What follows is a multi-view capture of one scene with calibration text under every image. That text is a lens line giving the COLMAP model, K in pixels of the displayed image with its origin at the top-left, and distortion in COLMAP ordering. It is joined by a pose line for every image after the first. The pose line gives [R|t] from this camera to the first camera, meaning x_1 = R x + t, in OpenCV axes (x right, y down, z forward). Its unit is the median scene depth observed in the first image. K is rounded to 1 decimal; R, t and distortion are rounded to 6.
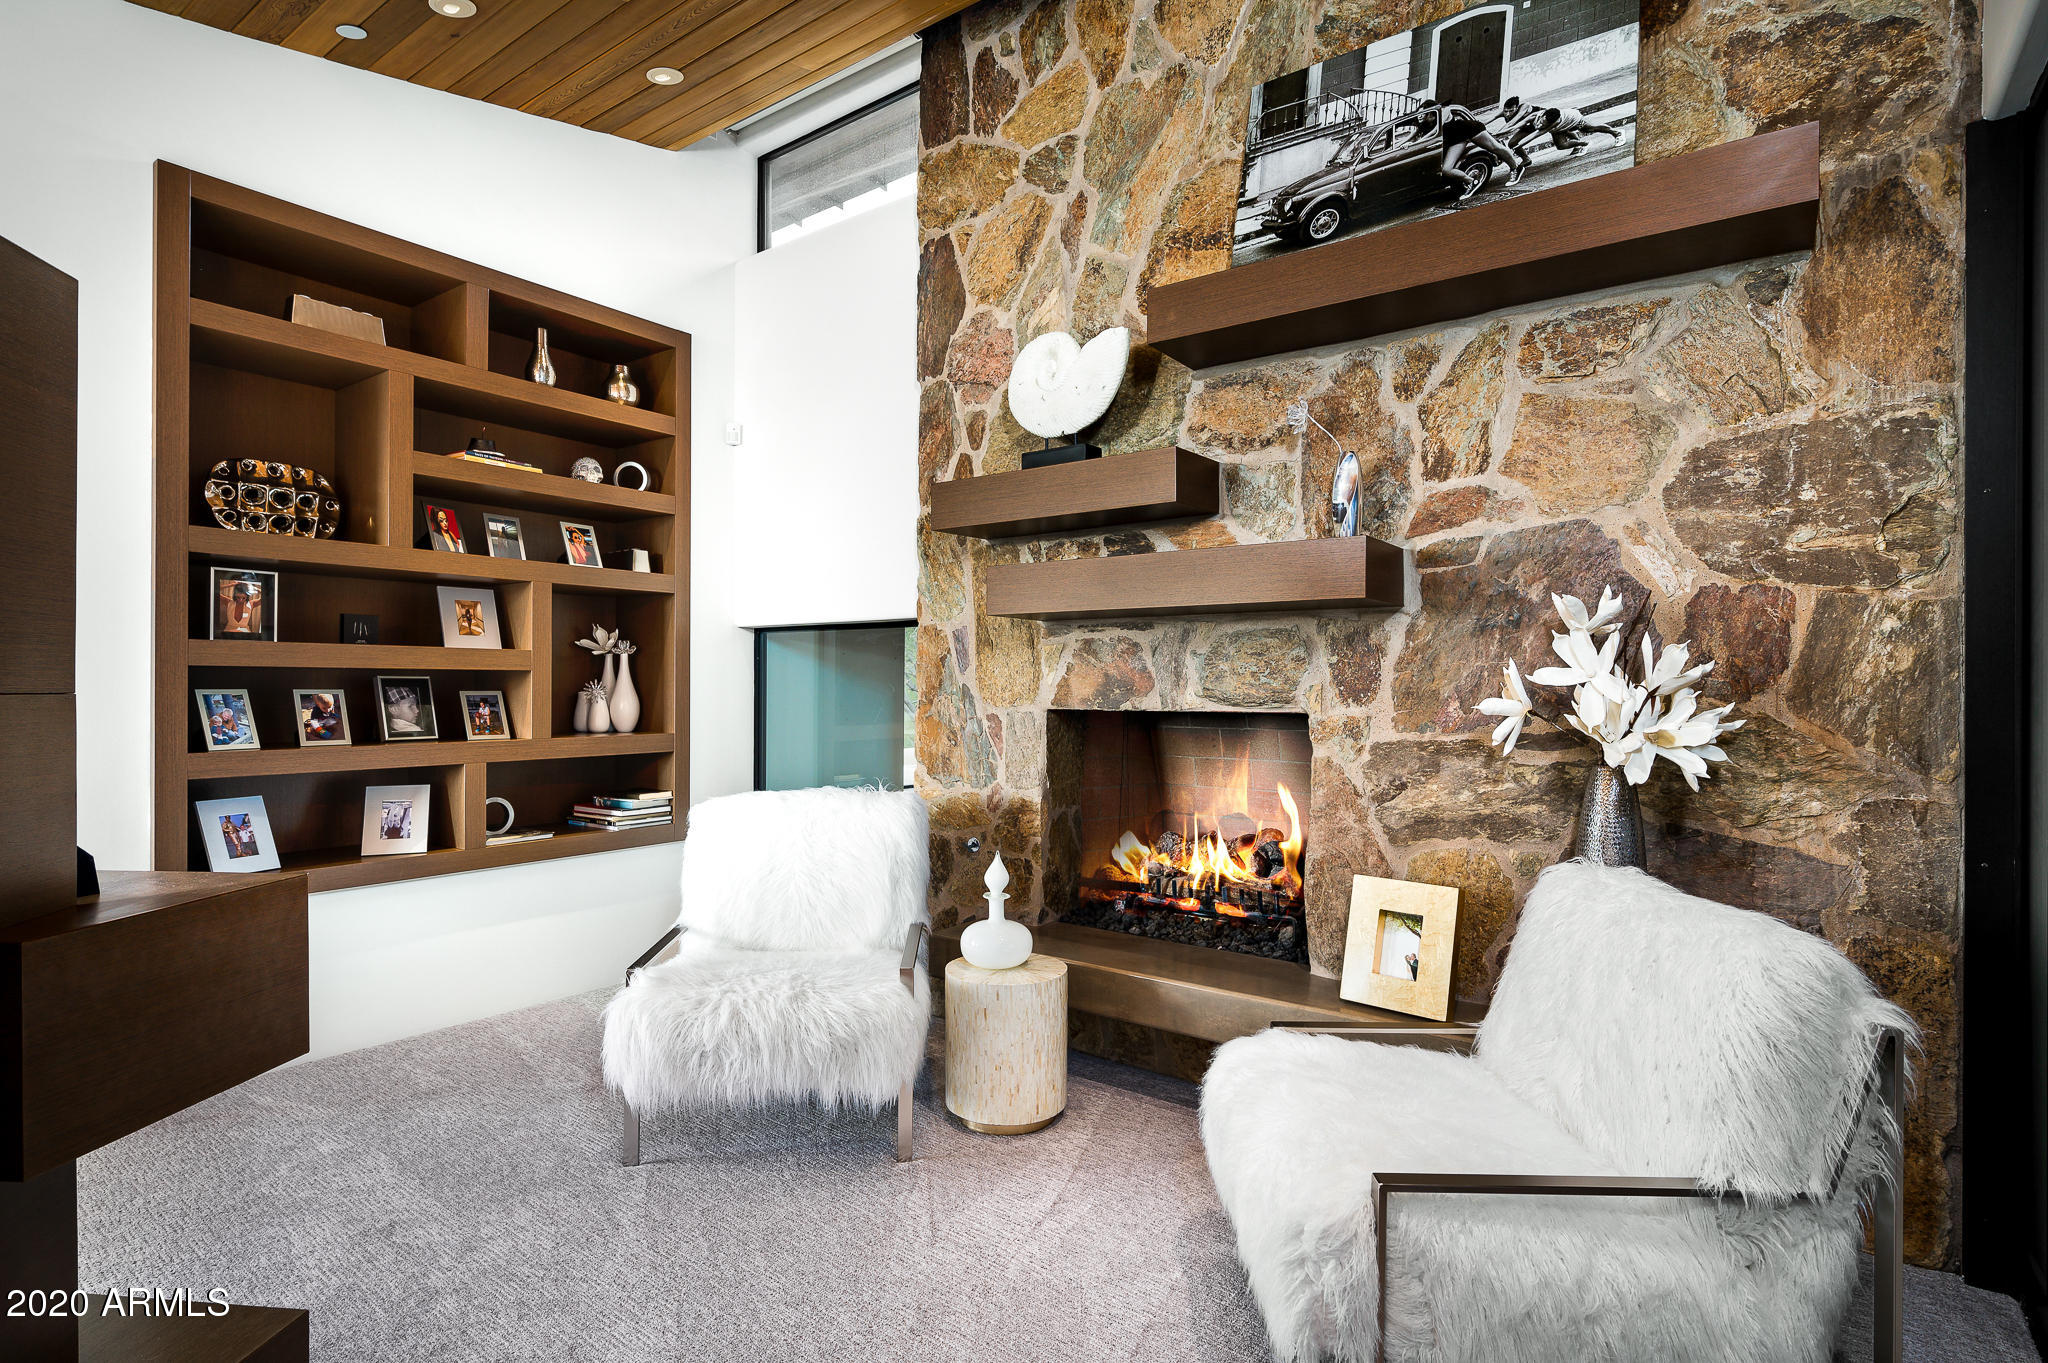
lens RADIAL K [[1052.4, 0, 1013.4], [0, 1052.4, 698.2], [0, 0, 1]] dist [0.001911, -0.000818]
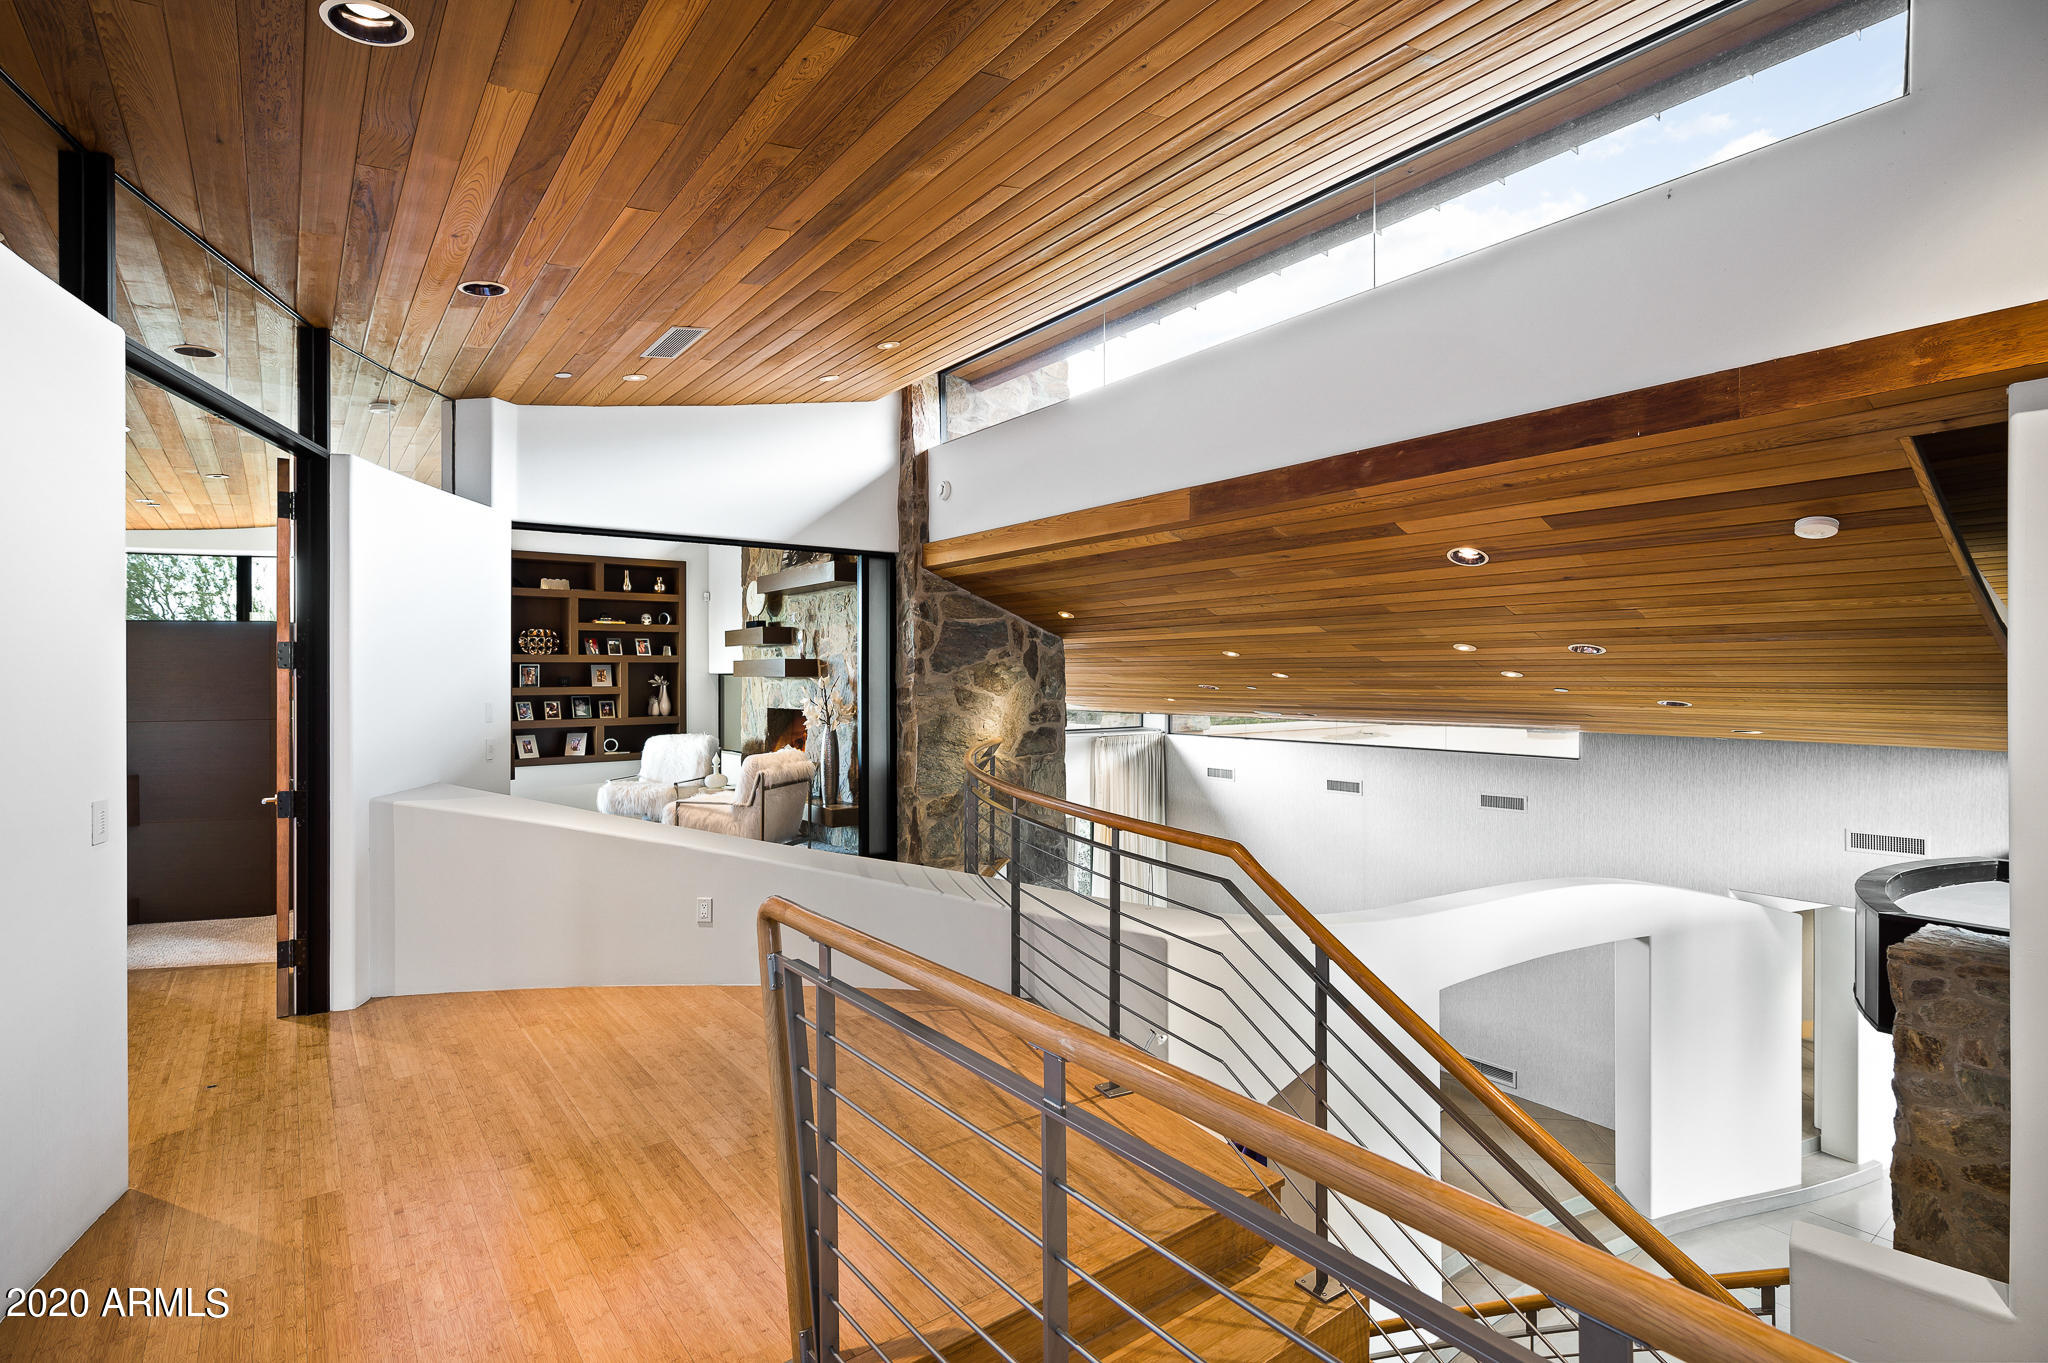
lens RADIAL K [[1019.2, 0, 1030.1], [0, 1019.2, 688.9], [0, 0, 1]] dist [0.000631, -0.000242]
pose [[0.954949, -0.001828, -0.296766, 1.451150], [0.003675, 0.999977, 0.005666, -0.052283], [0.296748, -0.006501, 0.954934, -1.335962]]
